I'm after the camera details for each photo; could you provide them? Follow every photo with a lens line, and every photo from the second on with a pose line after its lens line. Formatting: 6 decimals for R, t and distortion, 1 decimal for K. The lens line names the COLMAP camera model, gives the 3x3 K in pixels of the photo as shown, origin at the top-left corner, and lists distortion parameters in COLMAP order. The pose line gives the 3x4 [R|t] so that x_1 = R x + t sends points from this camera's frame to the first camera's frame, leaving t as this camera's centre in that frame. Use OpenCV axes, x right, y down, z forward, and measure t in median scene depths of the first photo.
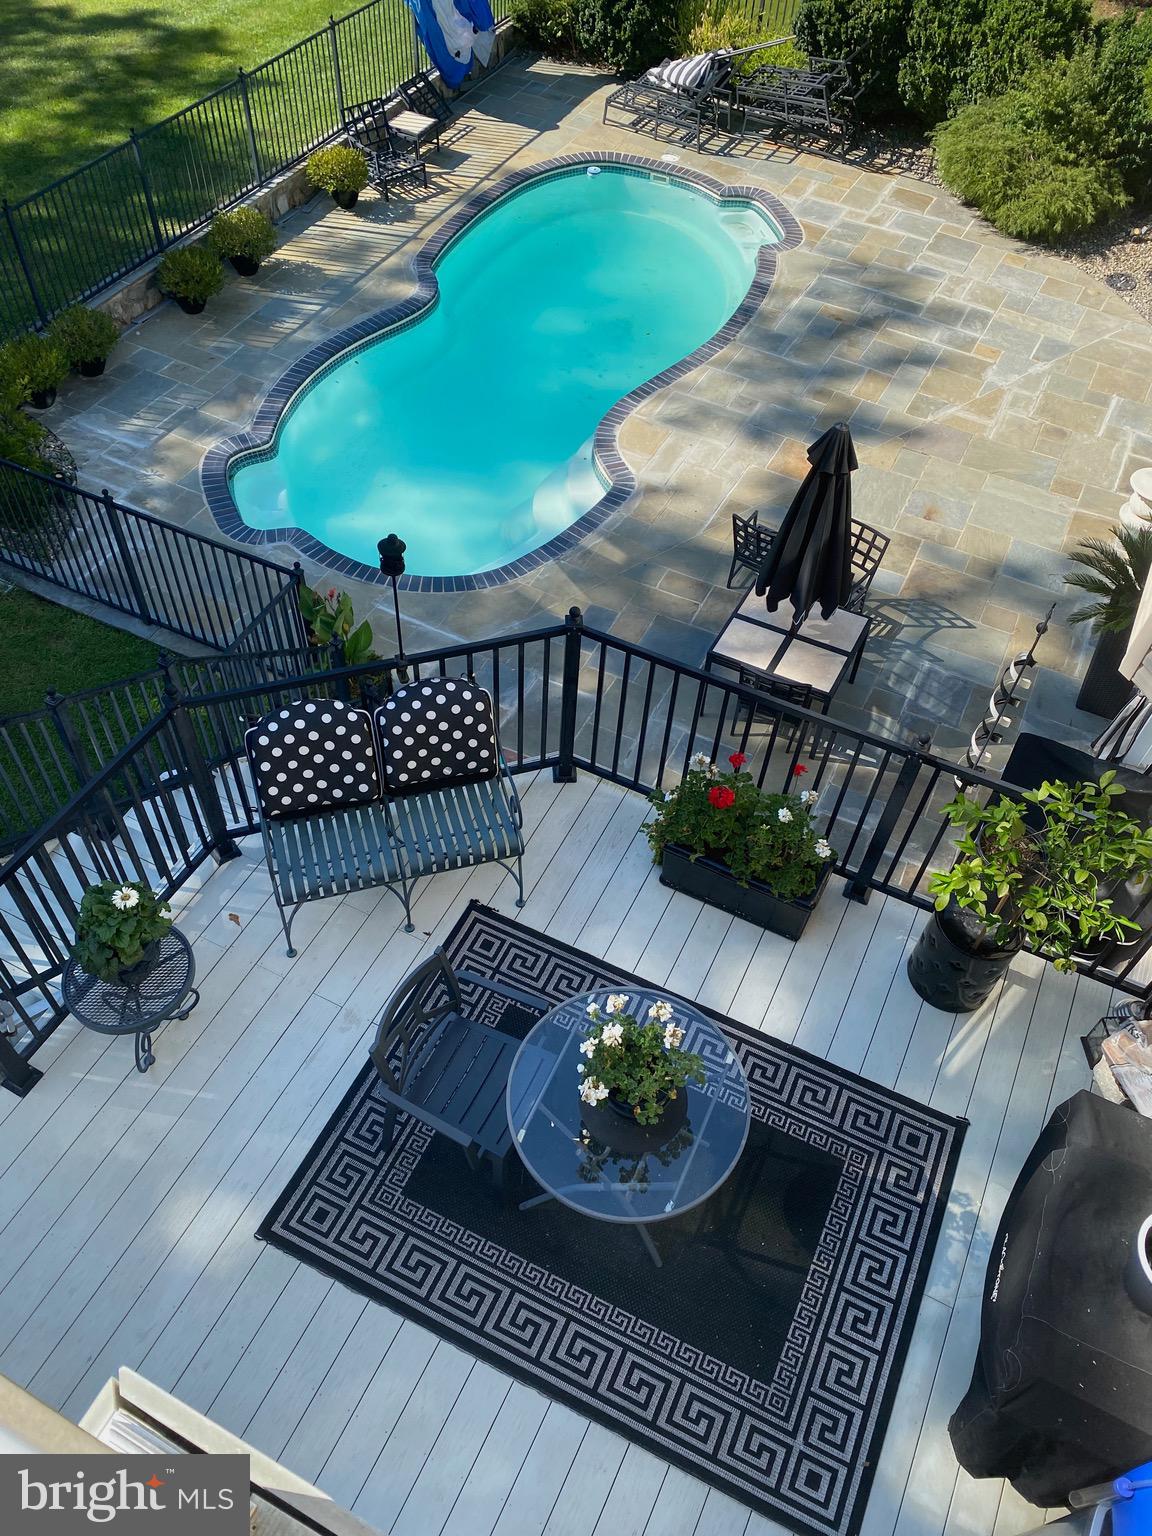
lens RADIAL K [[1160.7, 0, 576.0], [0, 1160.7, 768.0], [0, 0, 1]] dist [-0.004839, -0.002554]
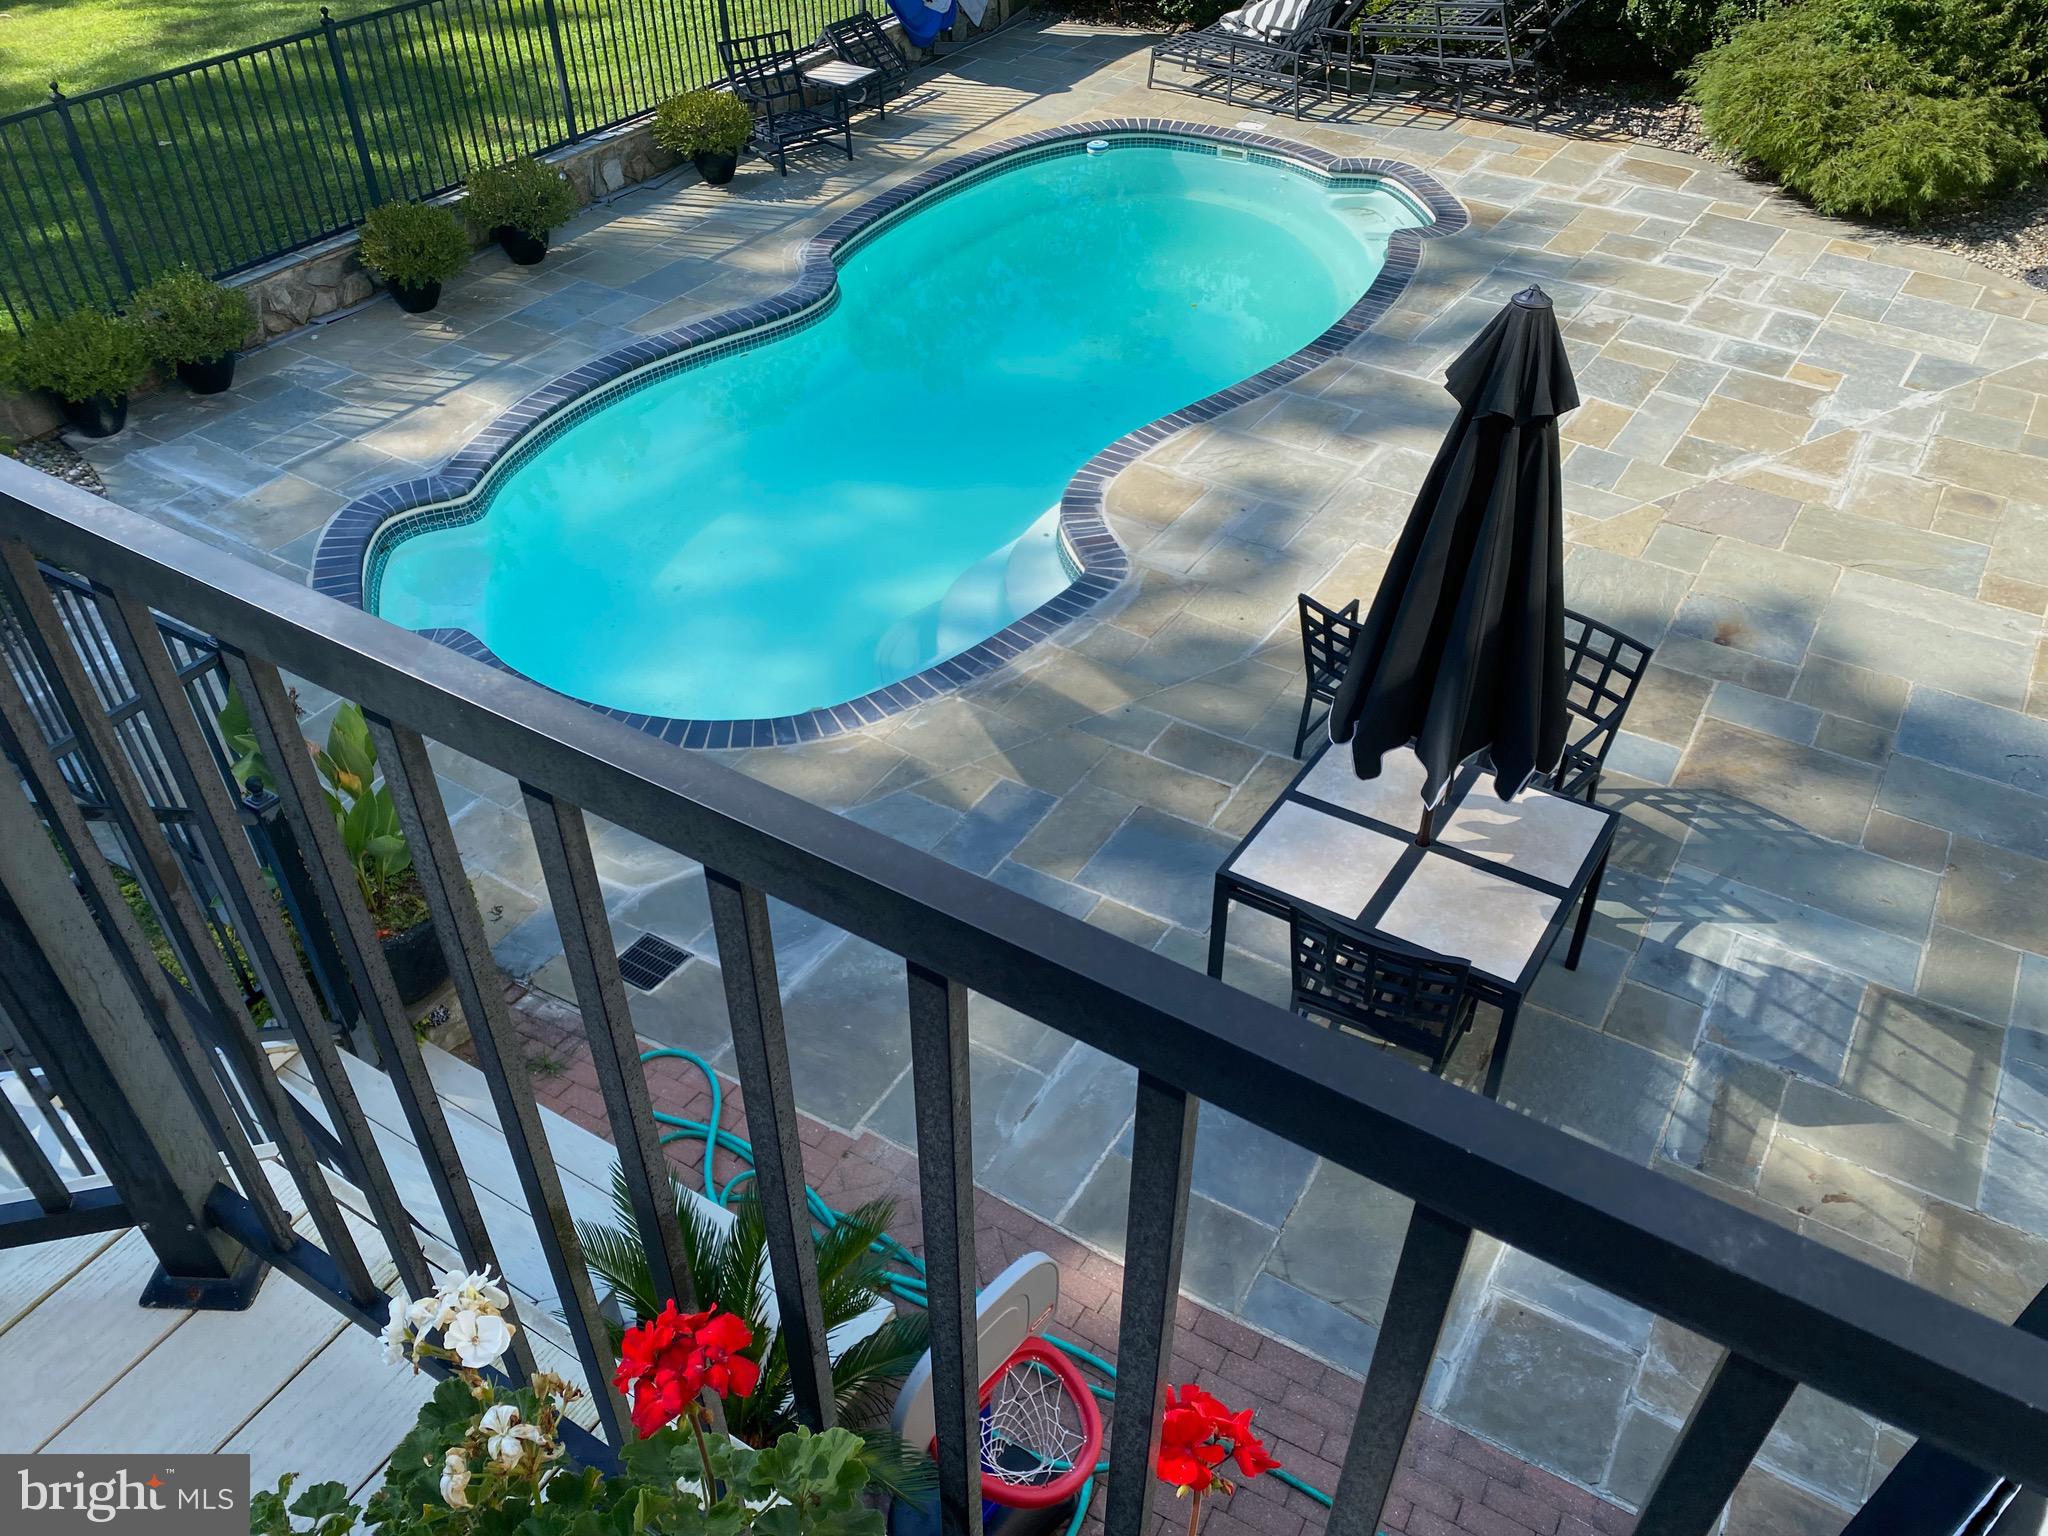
lens RADIAL K [[1567.7, 0, 1024.0], [0, 1567.7, 768.0], [0, 0, 1]] dist [0.025893, -0.011502]
pose [[0.994544, 0.025142, -0.101247, 0.060603], [-0.045483, 0.977927, -0.203938, -0.011013], [0.093885, 0.207430, 0.973734, 0.260140]]
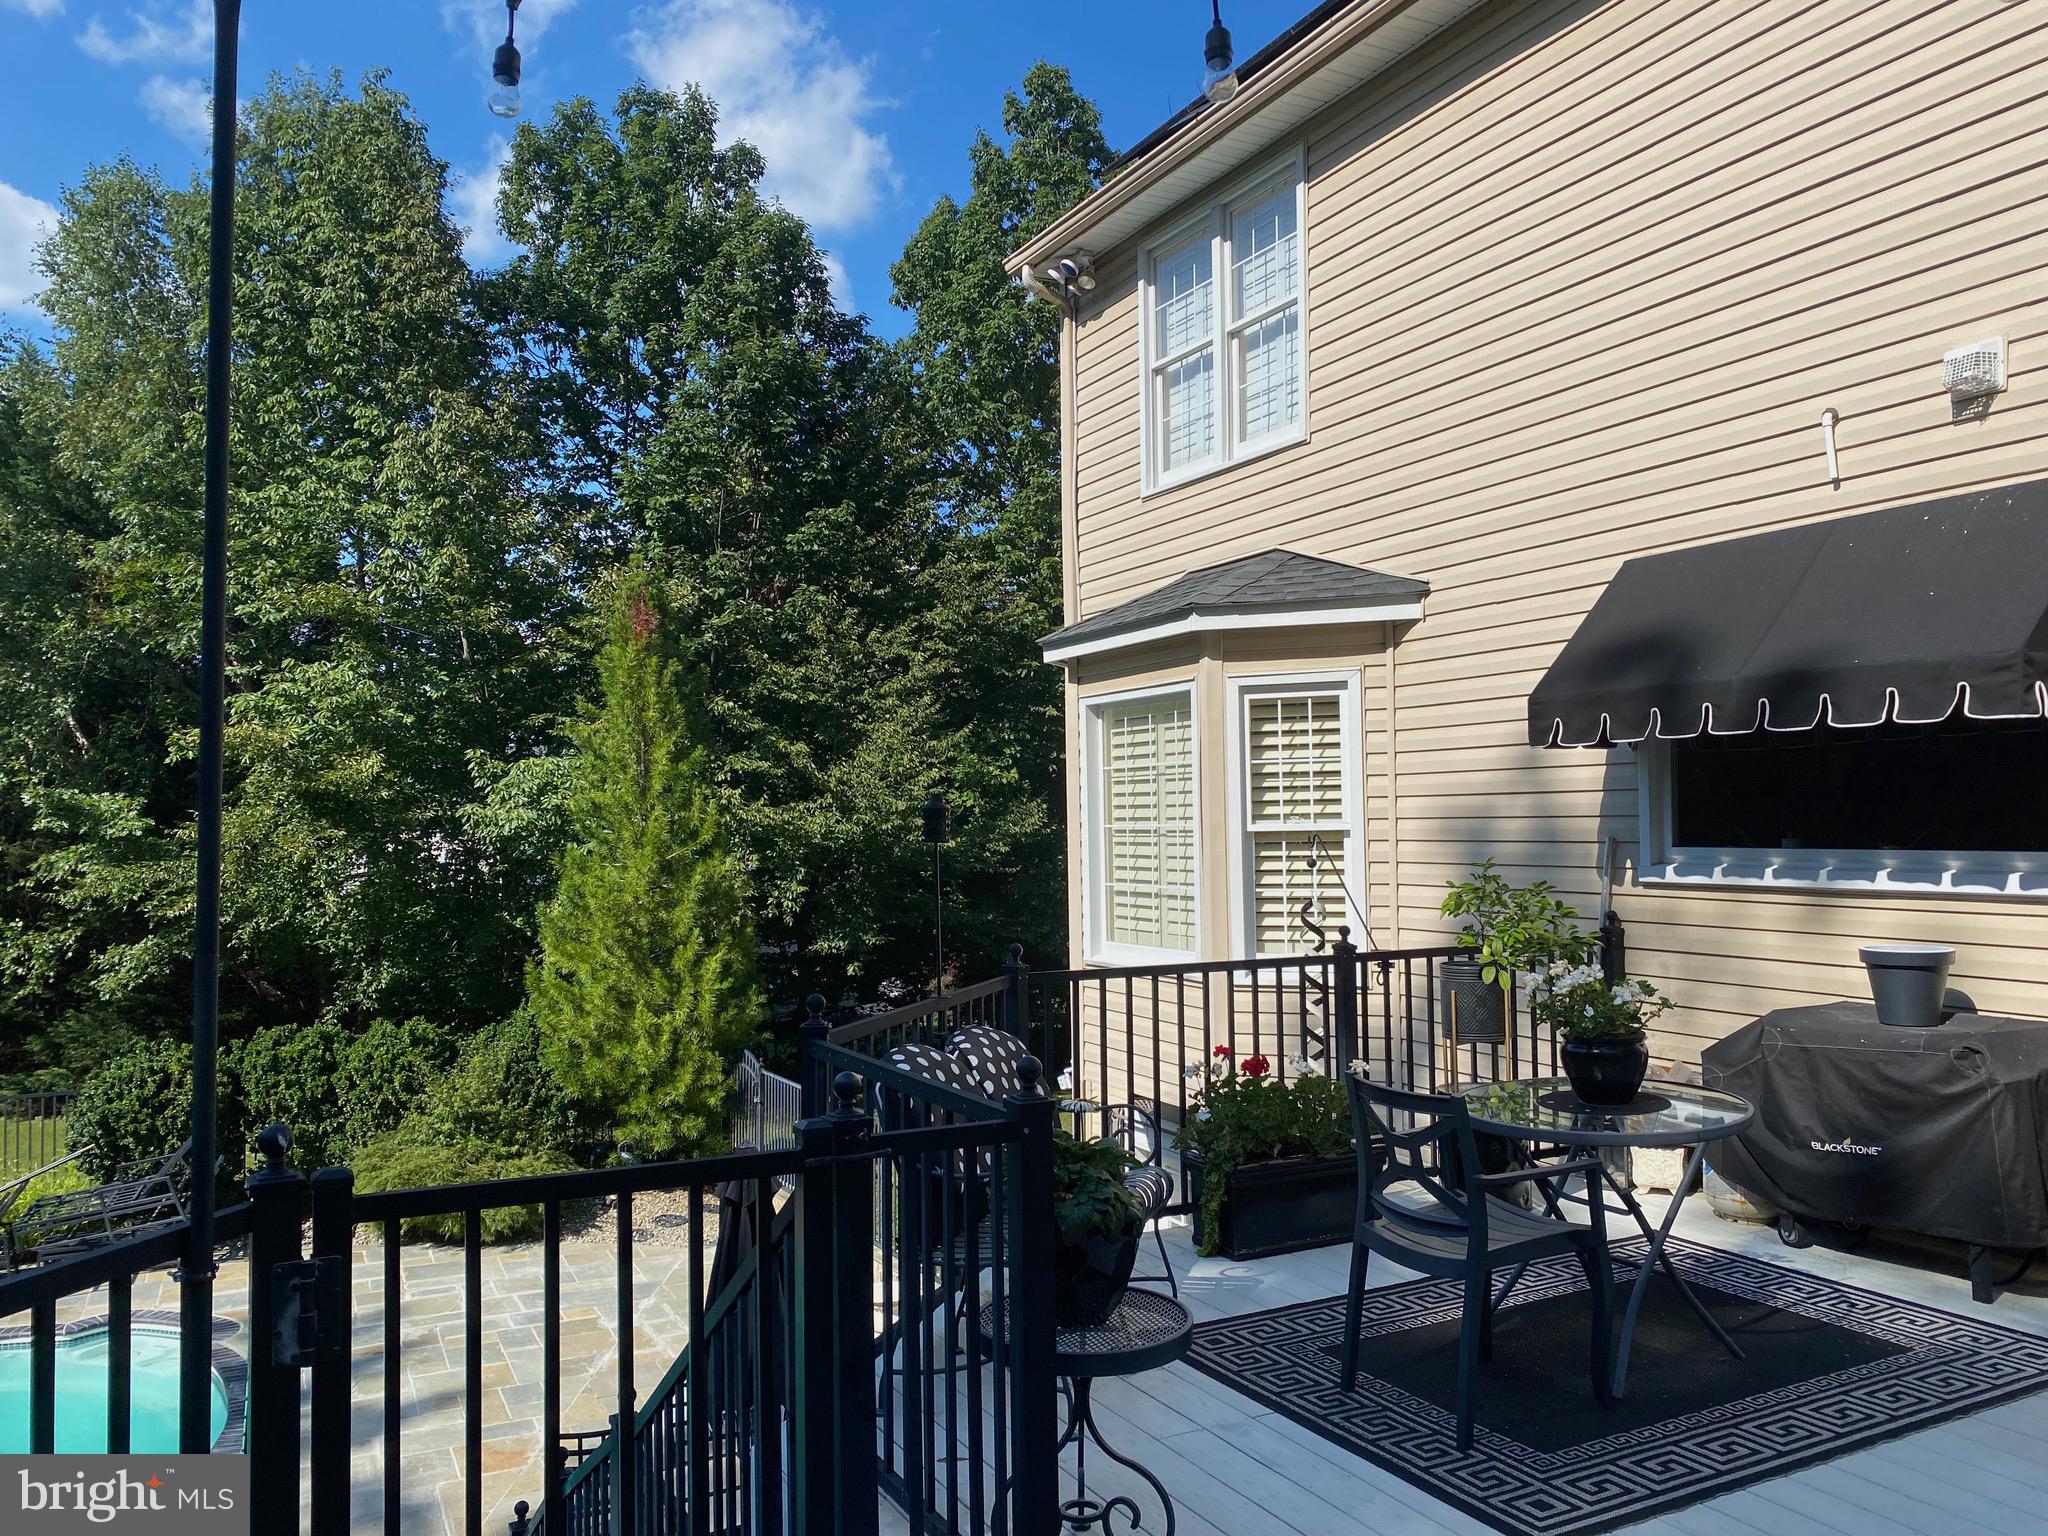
lens RADIAL K [[1547.6, 0, 1024.0], [0, 1547.6, 768.0], [0, 0, 1]] dist [-0.004839, -0.002554]
pose [[0.592162, -0.021223, 0.805539, -0.287934], [0.651867, 0.600290, -0.463380, 0.099389], [-0.473723, 0.799501, 0.369304, 0.147142]]
